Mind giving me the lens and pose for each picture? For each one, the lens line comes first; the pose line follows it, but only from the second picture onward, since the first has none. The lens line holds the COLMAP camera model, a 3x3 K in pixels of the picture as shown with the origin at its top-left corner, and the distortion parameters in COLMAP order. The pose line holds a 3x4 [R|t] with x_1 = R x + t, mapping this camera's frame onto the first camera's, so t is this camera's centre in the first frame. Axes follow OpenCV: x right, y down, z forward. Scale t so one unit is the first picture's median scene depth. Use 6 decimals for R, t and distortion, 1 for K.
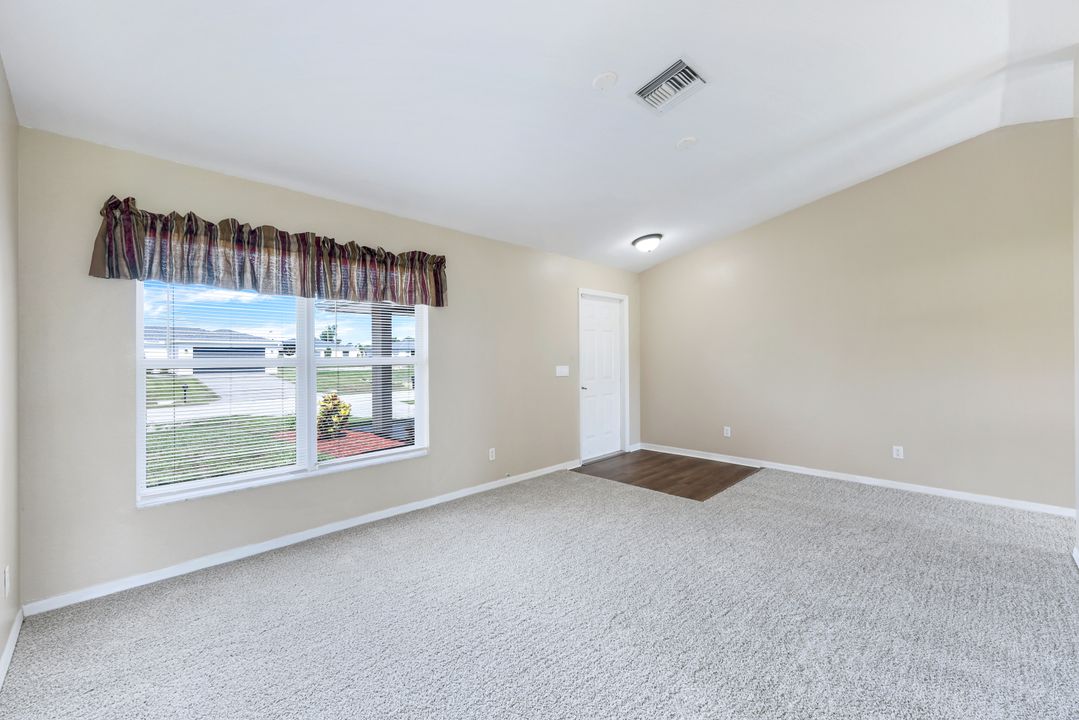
lens RADIAL K [[439.6, 0, 536.6], [0, 439.6, 354.5], [0, 0, 1]] dist [0.001544, 0.000159]
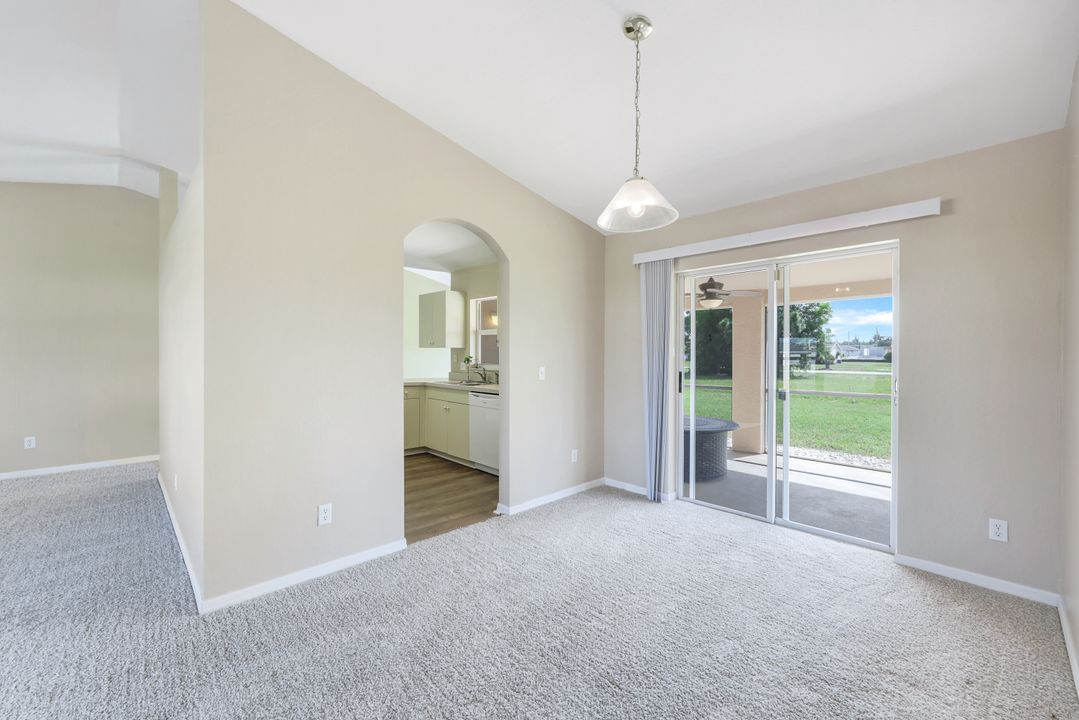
lens RADIAL K [[439.6, 0, 536.6], [0, 439.6, 354.5], [0, 0, 1]] dist [0.001544, 0.000159]
pose [[0.021698, 0.000471, 0.999764, -0.299616], [-0.003589, 0.999993, -0.000393, -0.001059], [-0.999758, -0.003580, 0.021700, -0.343275]]
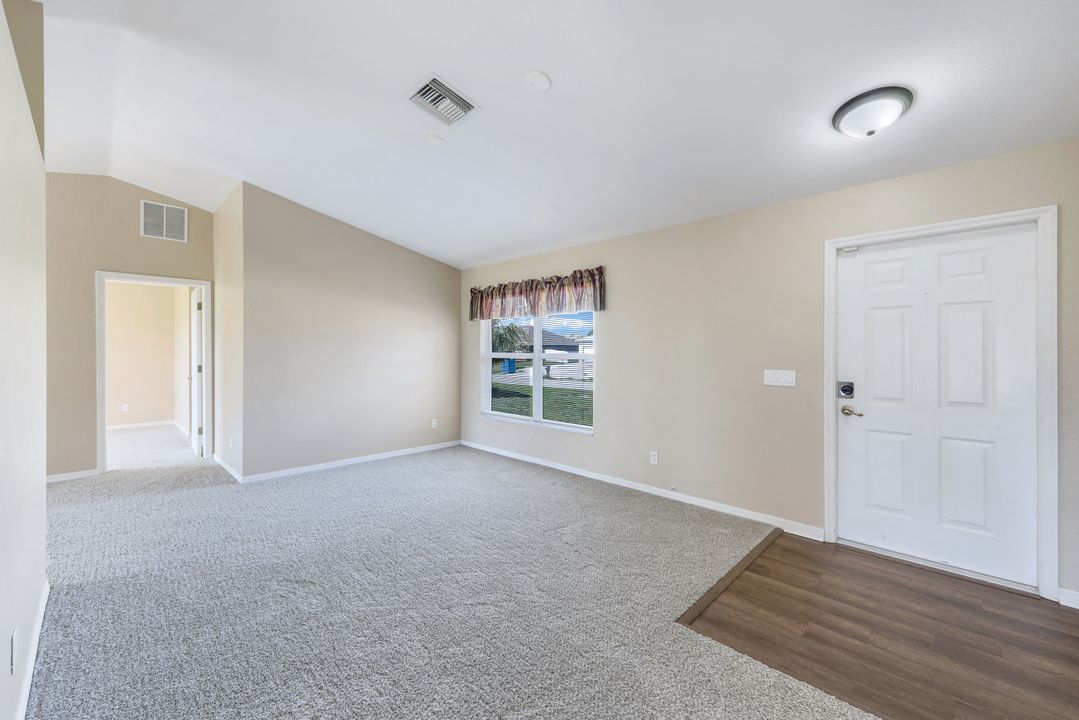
lens RADIAL K [[439.6, 0, 536.6], [0, 439.6, 354.5], [0, 0, 1]] dist [0.001544, 0.000159]
pose [[0.009730, 0.012003, -0.999881, 1.043143], [-0.000469, 0.999928, 0.011999, -0.007277], [0.999953, 0.000352, 0.009735, 0.920871]]
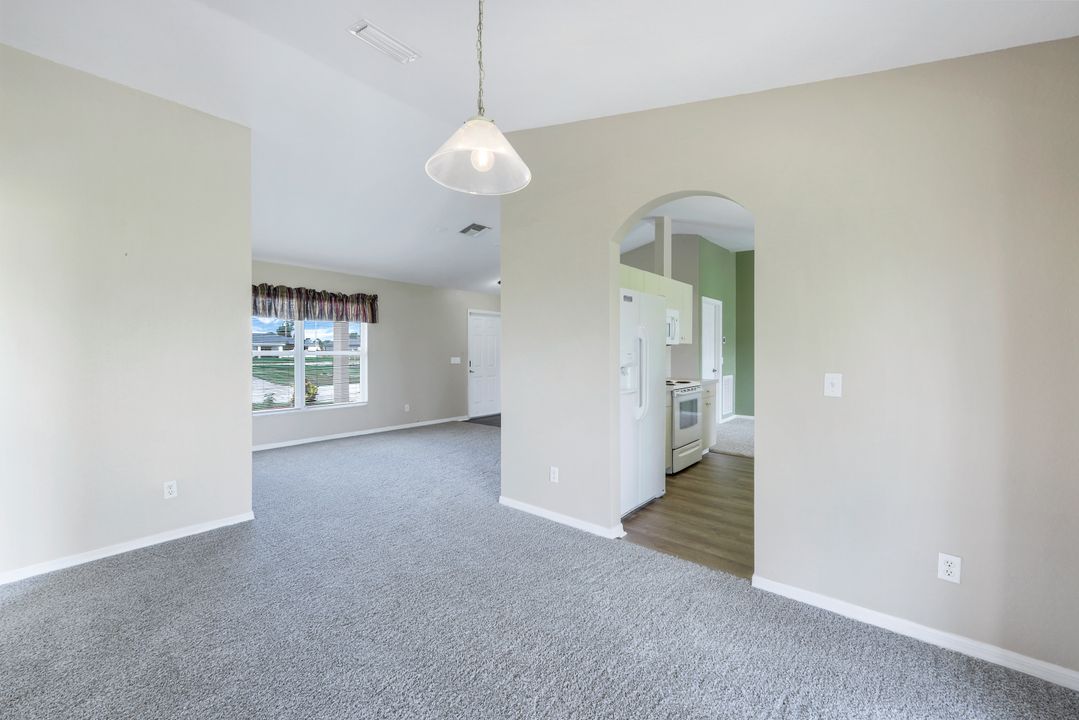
lens RADIAL K [[439.6, 0, 536.6], [0, 439.6, 354.5], [0, 0, 1]] dist [0.001544, 0.000159]
pose [[0.996761, 0.004658, 0.080287, 0.329869], [-0.005307, 0.999955, 0.007873, 0.001453], [-0.080246, -0.008274, 0.996741, -0.933501]]
